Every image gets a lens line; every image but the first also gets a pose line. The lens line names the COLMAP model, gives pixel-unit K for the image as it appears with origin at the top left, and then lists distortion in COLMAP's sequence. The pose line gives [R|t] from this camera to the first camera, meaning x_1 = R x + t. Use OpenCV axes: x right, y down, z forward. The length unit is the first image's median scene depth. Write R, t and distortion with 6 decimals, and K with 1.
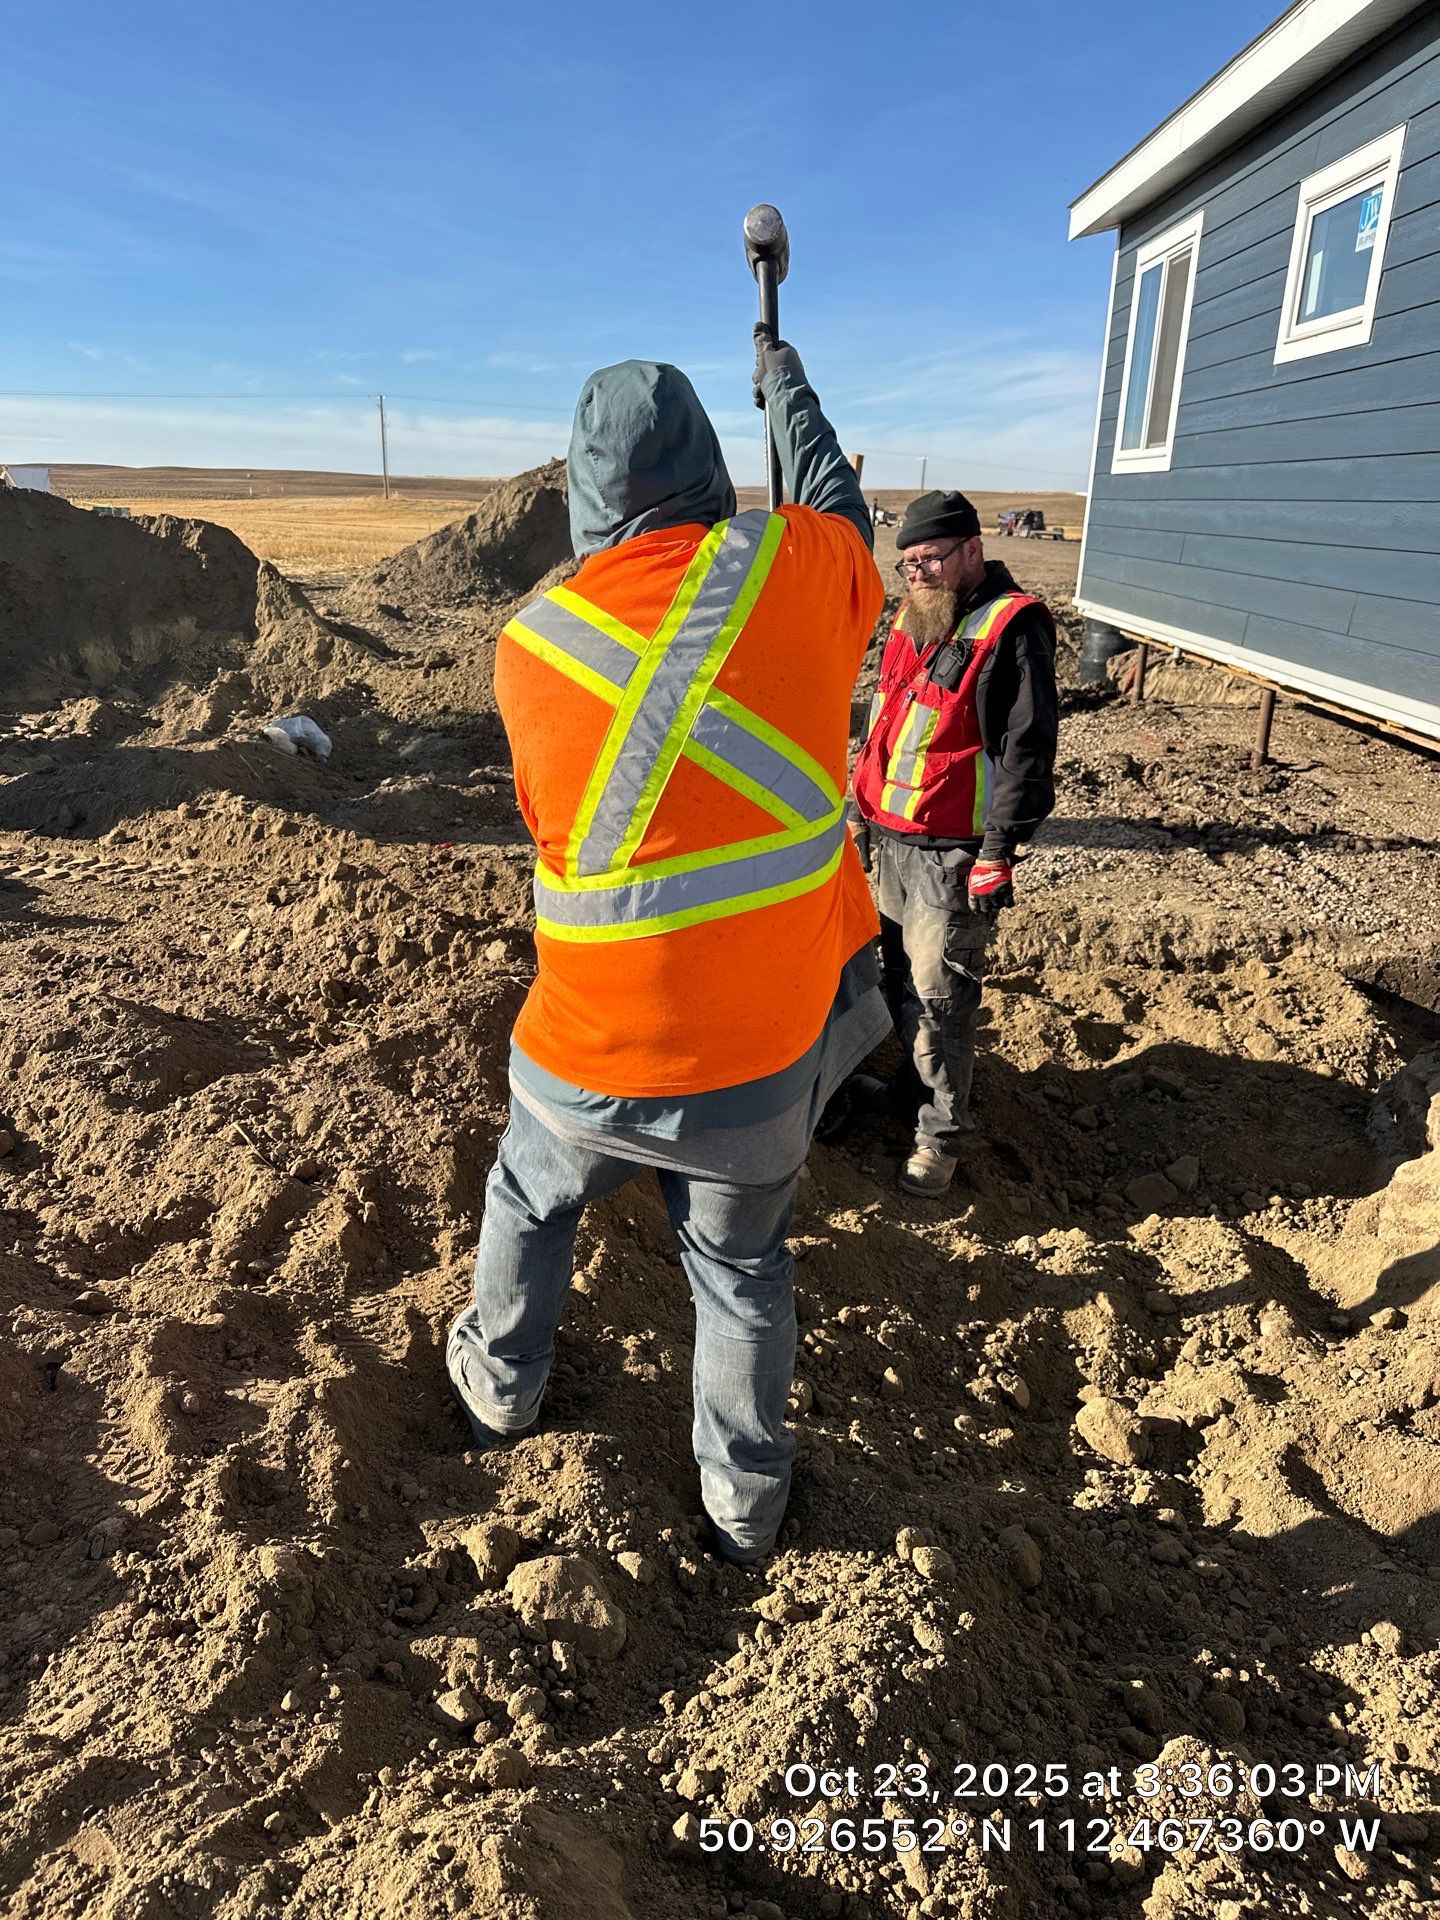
lens RADIAL K [[1345.9, 0, 728.7], [0, 1345.9, 979.5], [0, 0, 1]] dist [0.027352, -0.030604]
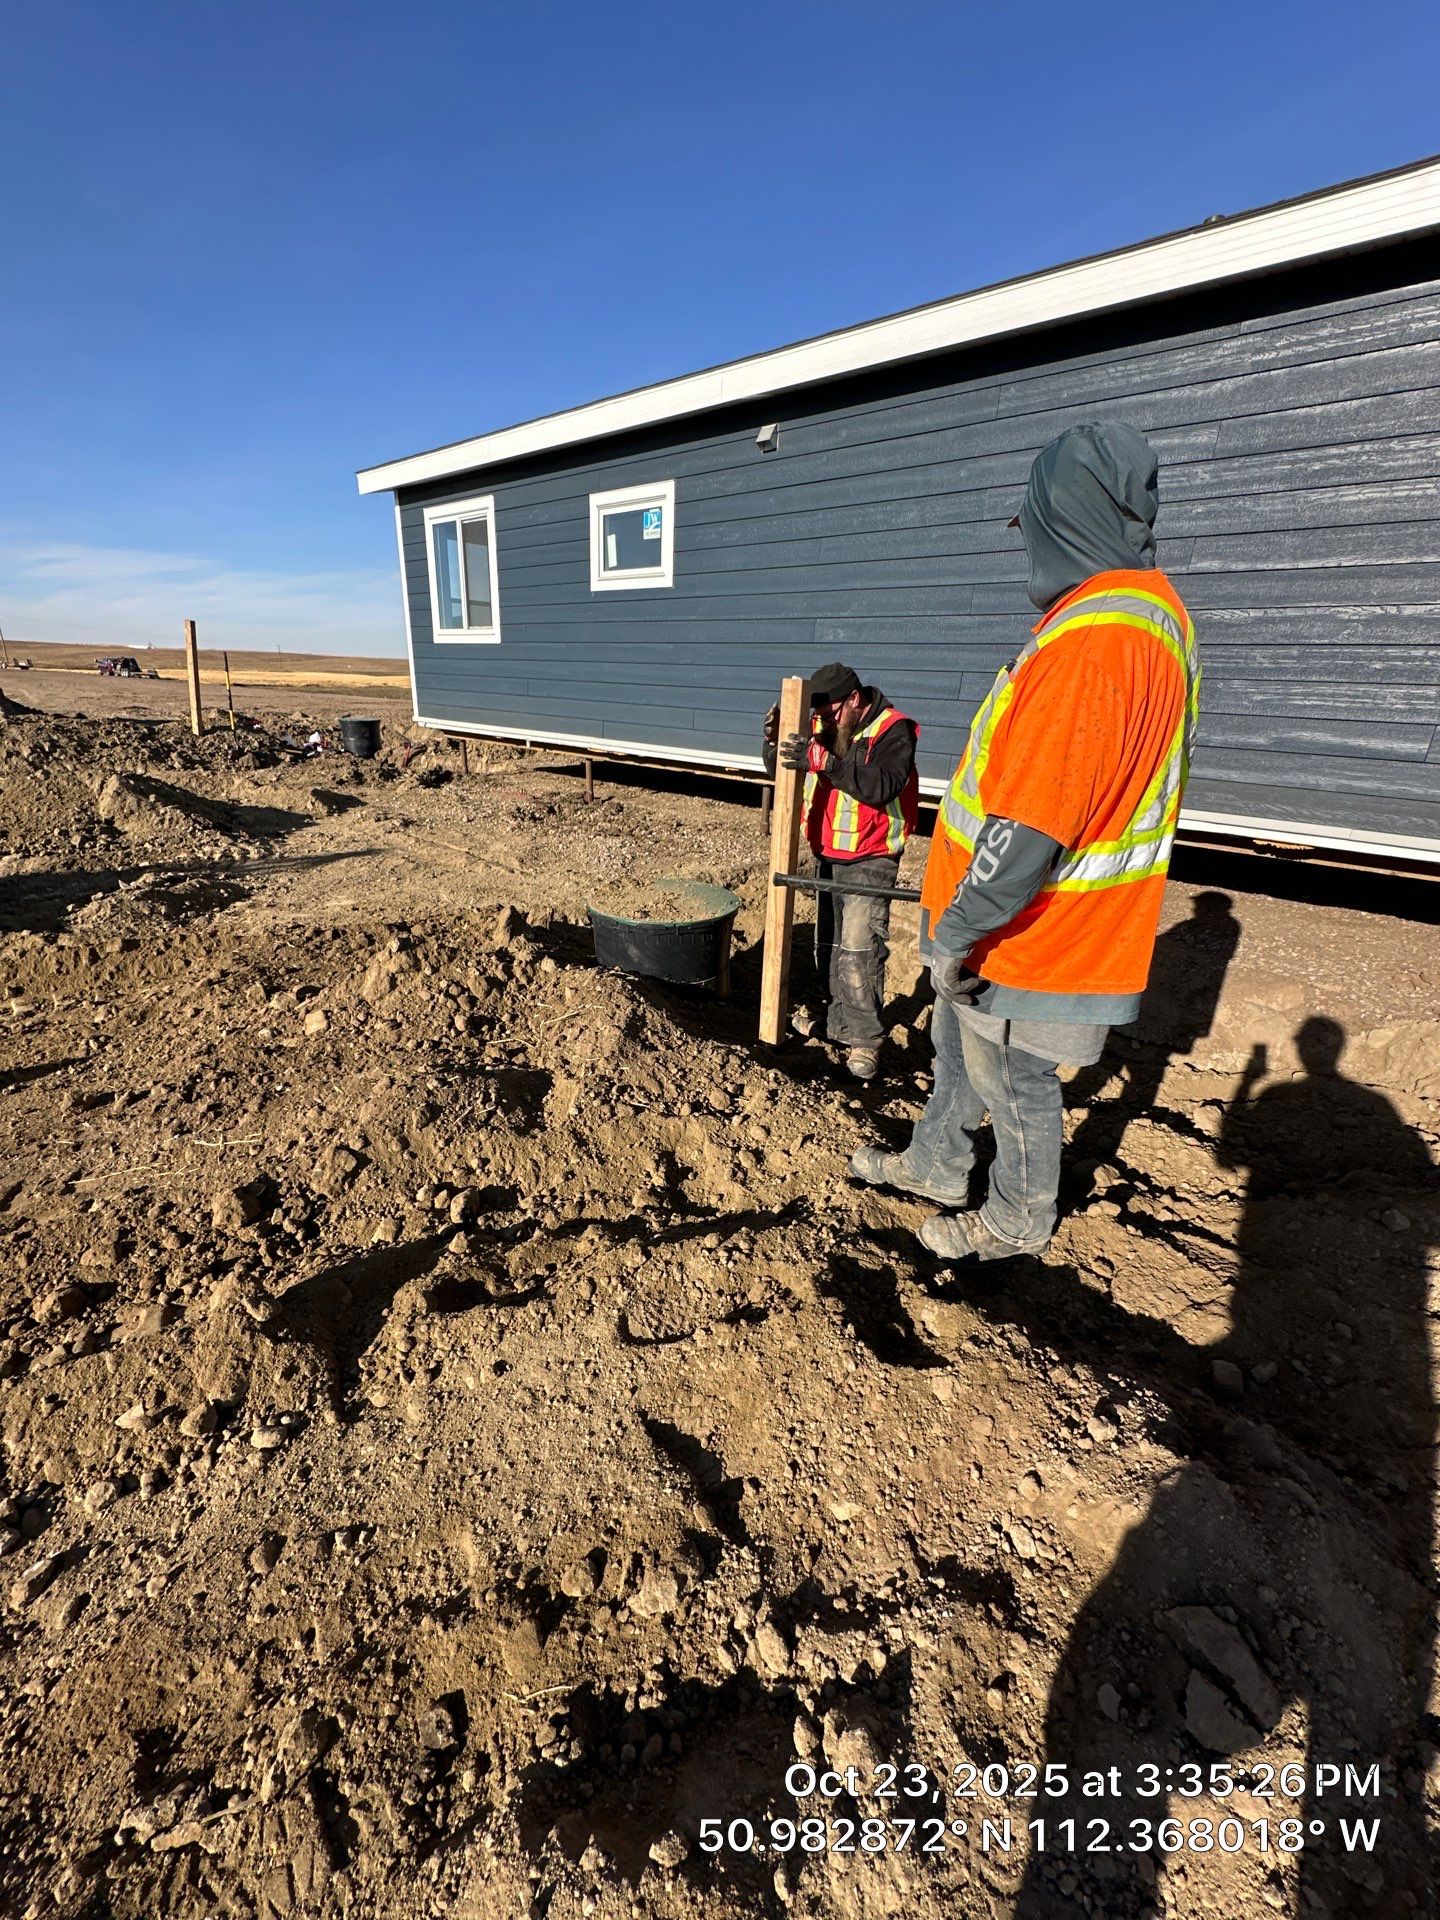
lens RADIAL K [[758.6, 0, 708.6], [0, 758.6, 962.9], [0, 0, 1]] dist [-0.001920, -0.000578]
pose [[0.654191, -0.267610, 0.707403, -0.514603], [0.234677, 0.960969, 0.146510, -0.083439], [-0.719000, 0.070166, 0.691459, 0.222578]]
